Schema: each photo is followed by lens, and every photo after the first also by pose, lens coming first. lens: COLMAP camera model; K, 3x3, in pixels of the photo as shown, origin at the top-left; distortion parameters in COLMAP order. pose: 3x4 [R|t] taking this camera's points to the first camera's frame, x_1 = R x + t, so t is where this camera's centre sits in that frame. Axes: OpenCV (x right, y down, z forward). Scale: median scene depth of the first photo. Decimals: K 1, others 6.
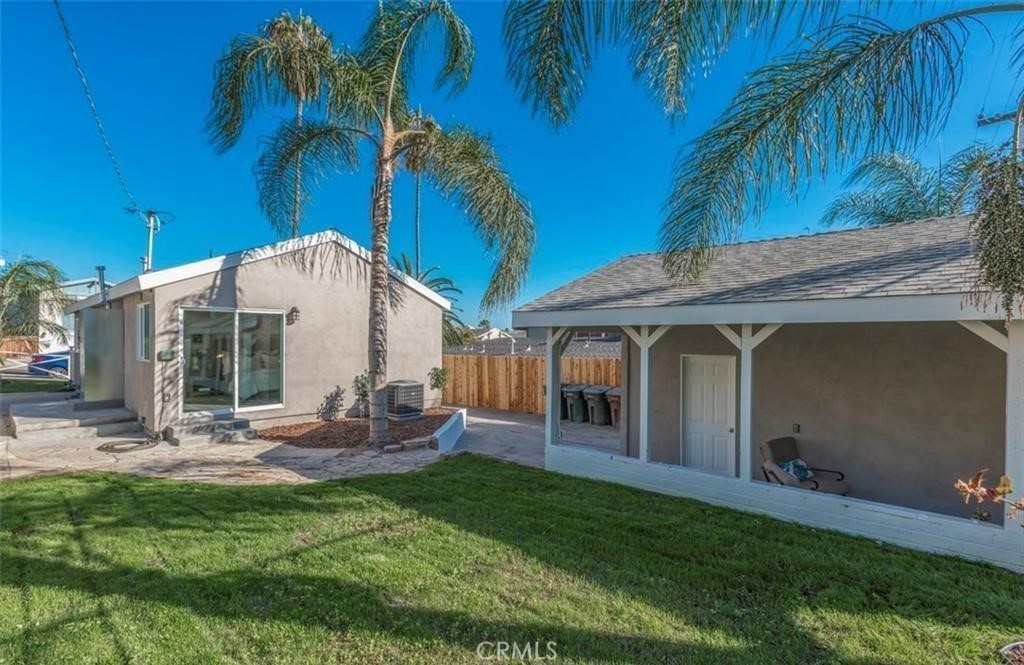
lens RADIAL K [[462.5, 0, 512.0], [0, 462.5, 332.5], [0, 0, 1]] dist [0.001130, 0.000094]
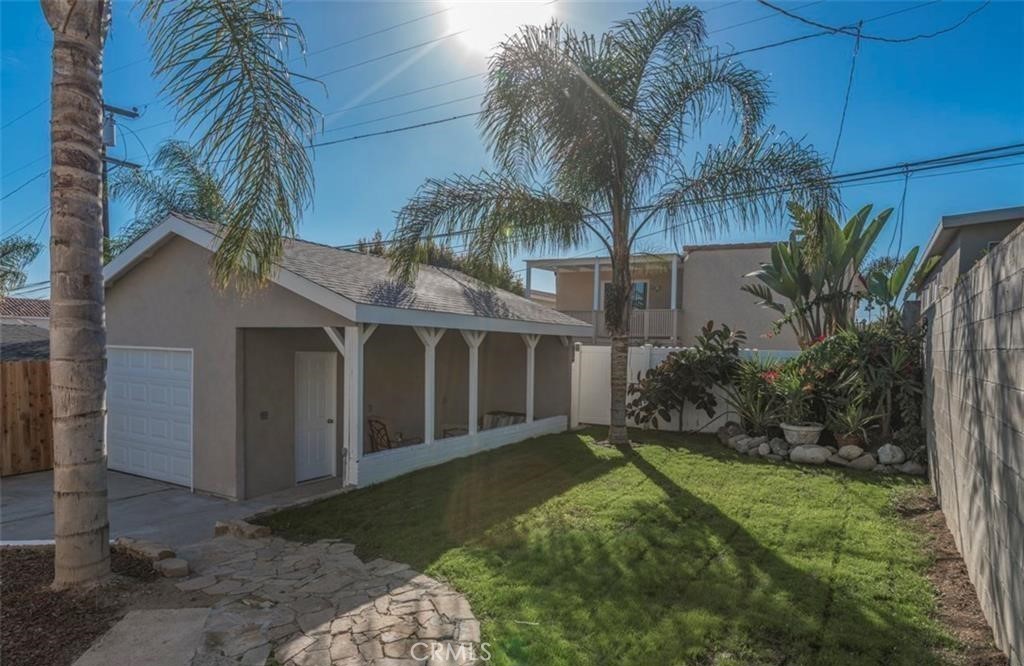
lens RADIAL K [[628.8, 0, 512.0], [0, 628.8, 333.0], [0, 0, 1]] dist [0.000462, 0.000105]
pose [[-0.125716, -0.024114, 0.991773, -1.541721], [-0.009738, 0.999686, 0.023072, -0.049583], [-0.992019, -0.006757, -0.125911, 1.164174]]
